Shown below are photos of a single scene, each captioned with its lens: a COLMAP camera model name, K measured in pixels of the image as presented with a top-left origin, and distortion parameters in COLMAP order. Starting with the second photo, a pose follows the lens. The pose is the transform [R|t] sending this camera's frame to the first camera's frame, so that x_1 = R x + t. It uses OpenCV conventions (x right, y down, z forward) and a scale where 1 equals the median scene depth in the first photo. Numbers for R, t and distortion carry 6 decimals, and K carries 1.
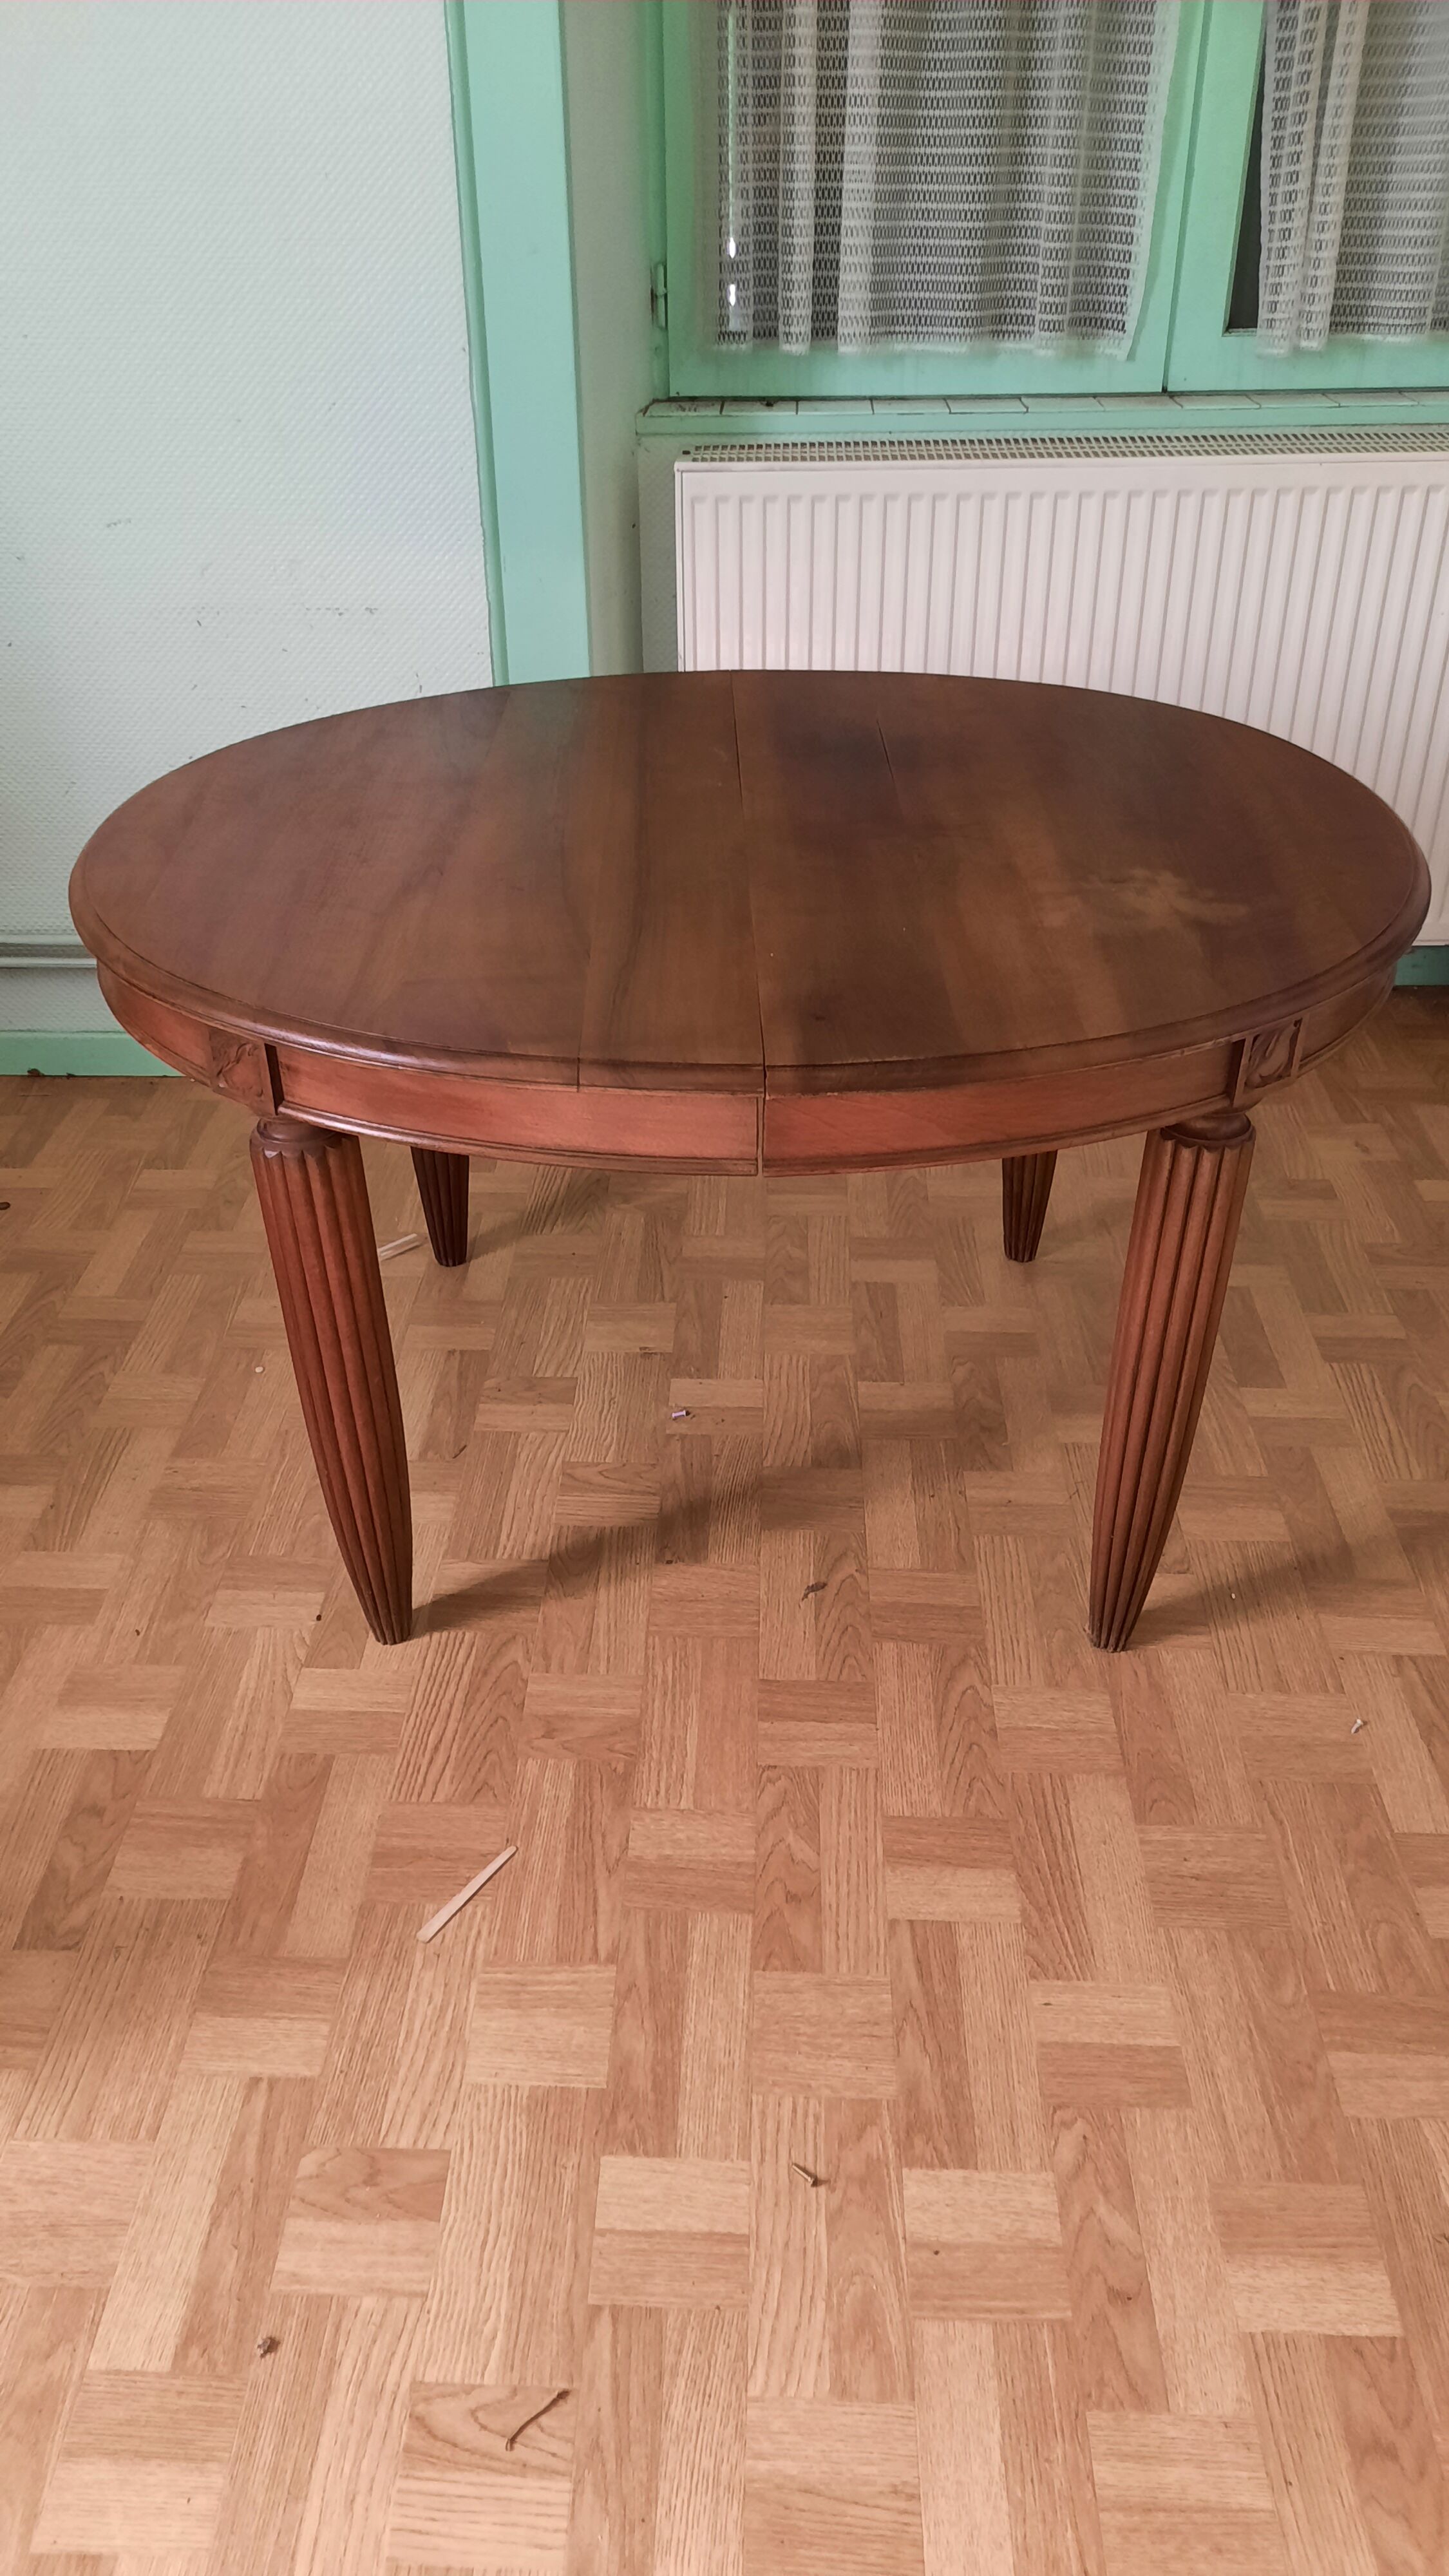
lens RADIAL K [[1924.5, 0, 671.9], [0, 1924.5, 1288.5], [0, 0, 1]] dist [0.068157, -0.071518]
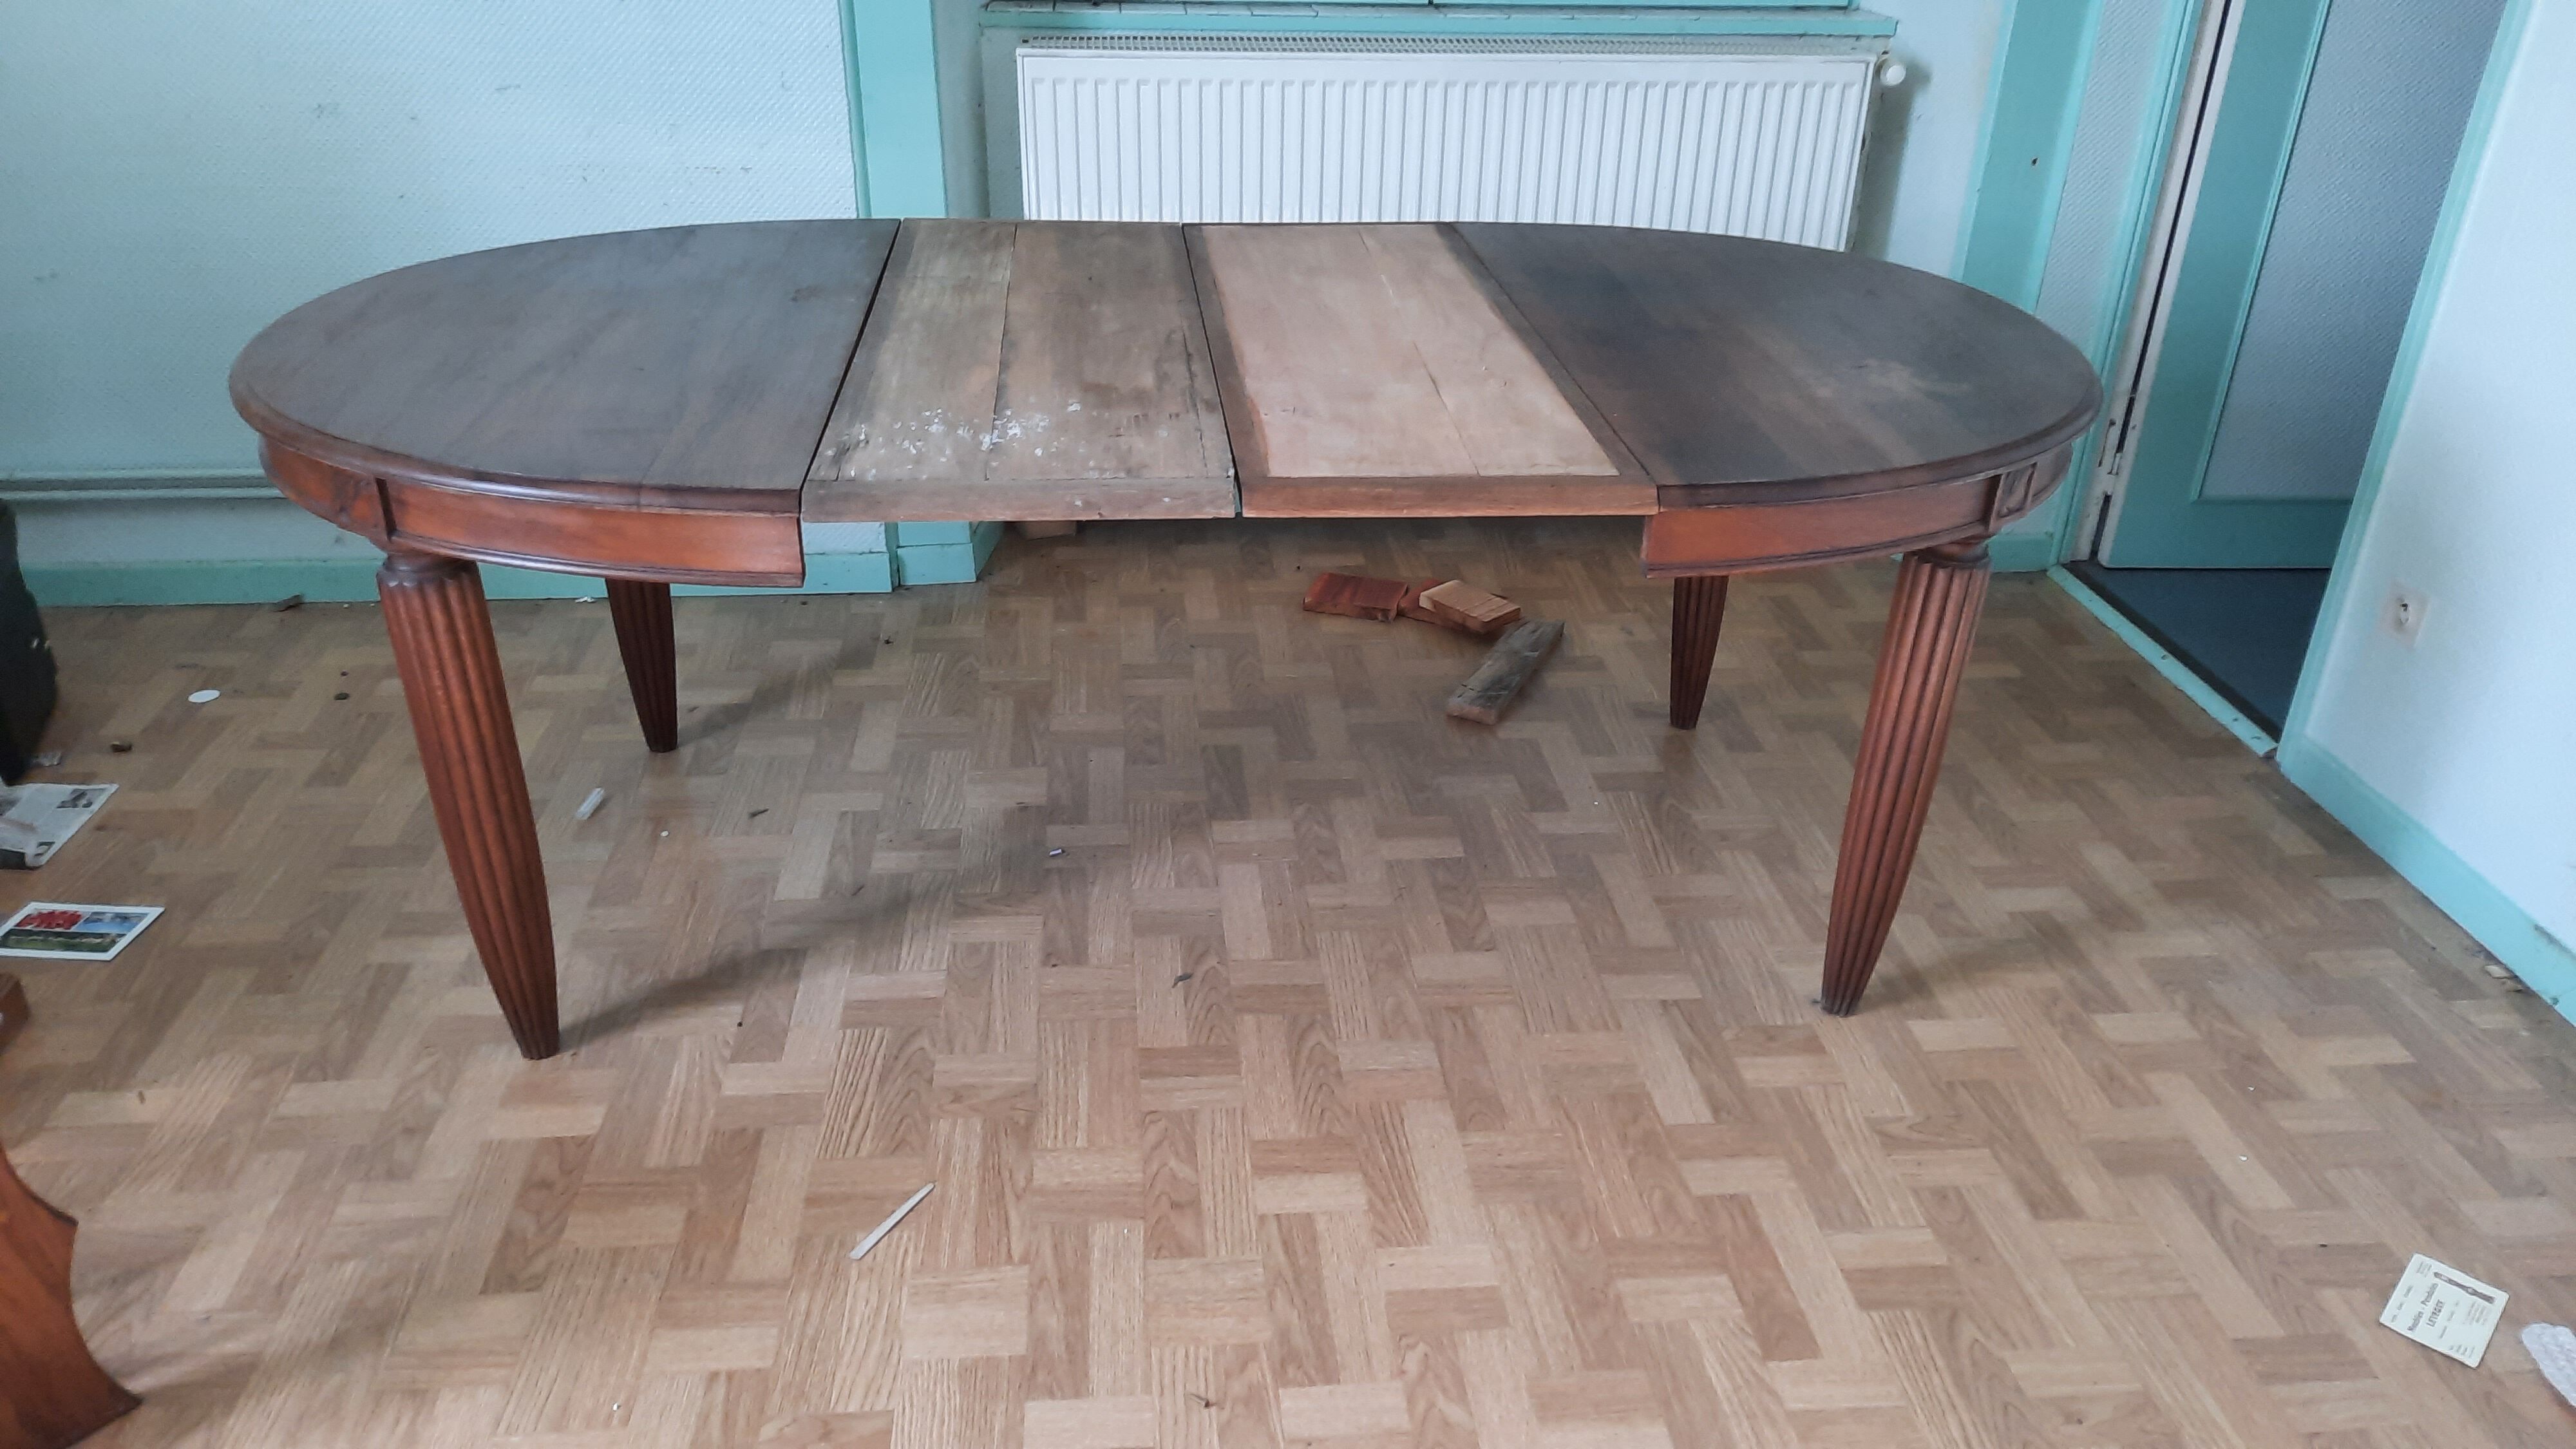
lens RADIAL K [[1924.5, 0, 1288.0], [0, 1924.5, 724.5], [0, 0, 1]] dist [0.068157, -0.071518]
pose [[0.988529, -0.029797, 0.148064, -0.035718], [0.043586, 0.994917, -0.090779, 0.133041], [-0.144606, 0.096191, 0.984803, -0.191654]]
